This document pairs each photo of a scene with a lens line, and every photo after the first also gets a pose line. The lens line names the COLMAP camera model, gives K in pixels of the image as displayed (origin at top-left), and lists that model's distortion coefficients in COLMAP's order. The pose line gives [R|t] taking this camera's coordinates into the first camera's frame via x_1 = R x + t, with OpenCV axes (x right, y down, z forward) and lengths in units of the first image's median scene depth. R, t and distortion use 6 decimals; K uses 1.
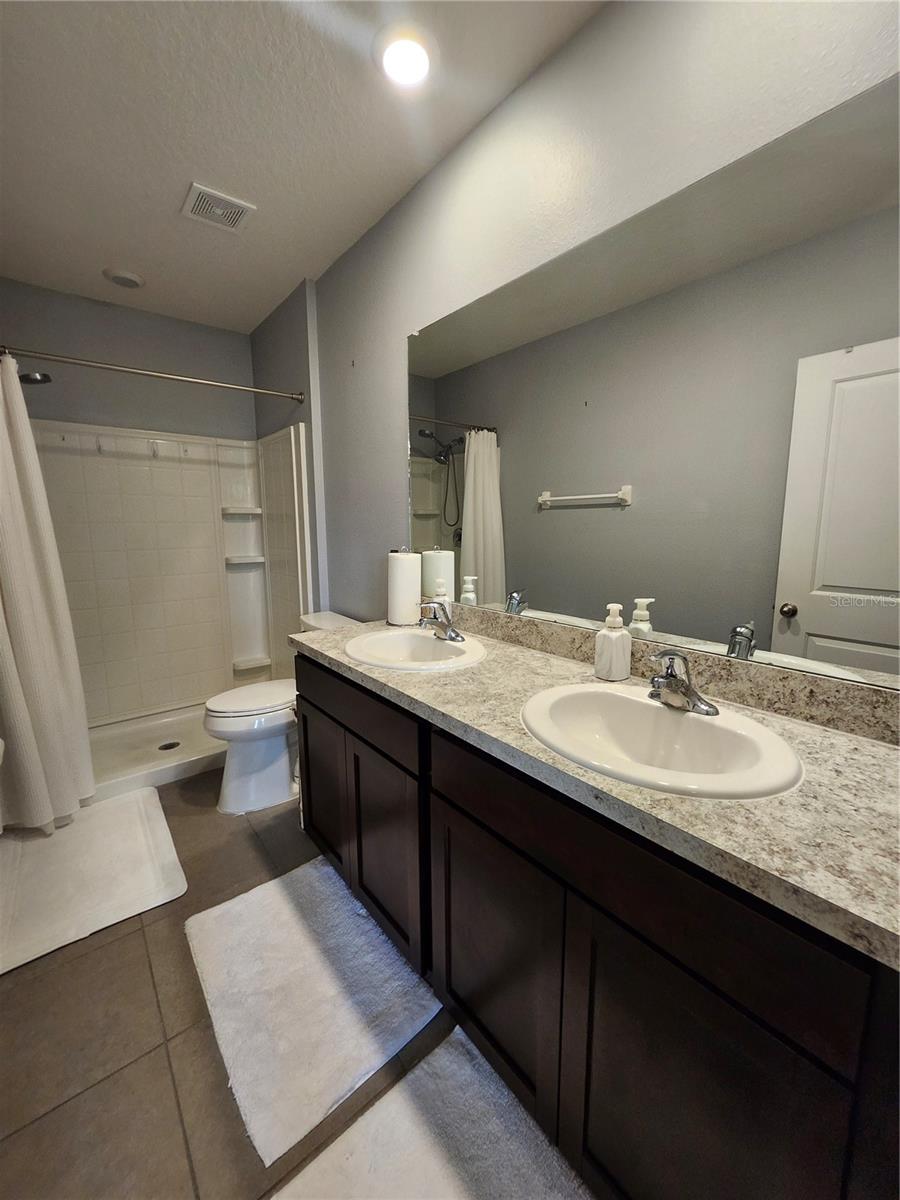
lens RADIAL K [[467.2, 0, 444.9], [0, 467.2, 601.9], [0, 0, 1]] dist [-0.004022, 0.001343]
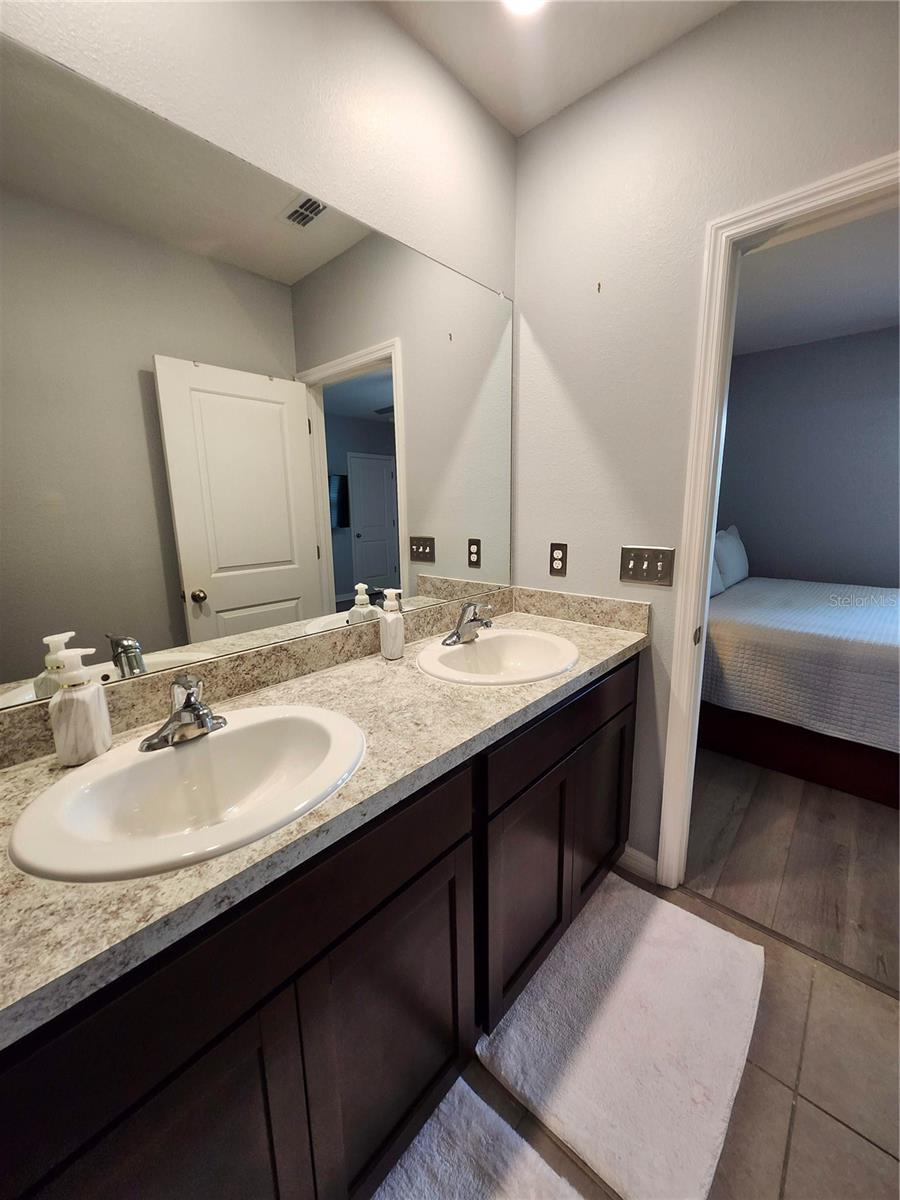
lens RADIAL K [[467.2, 0, 457.2], [0, 467.2, 599.9], [0, 0, 1]] dist [-0.004022, 0.001343]
pose [[-0.159079, -0.191795, 0.968457, -0.700295], [0.179781, 0.958919, 0.219437, -0.176659], [-0.970759, 0.209018, -0.118063, 0.949209]]
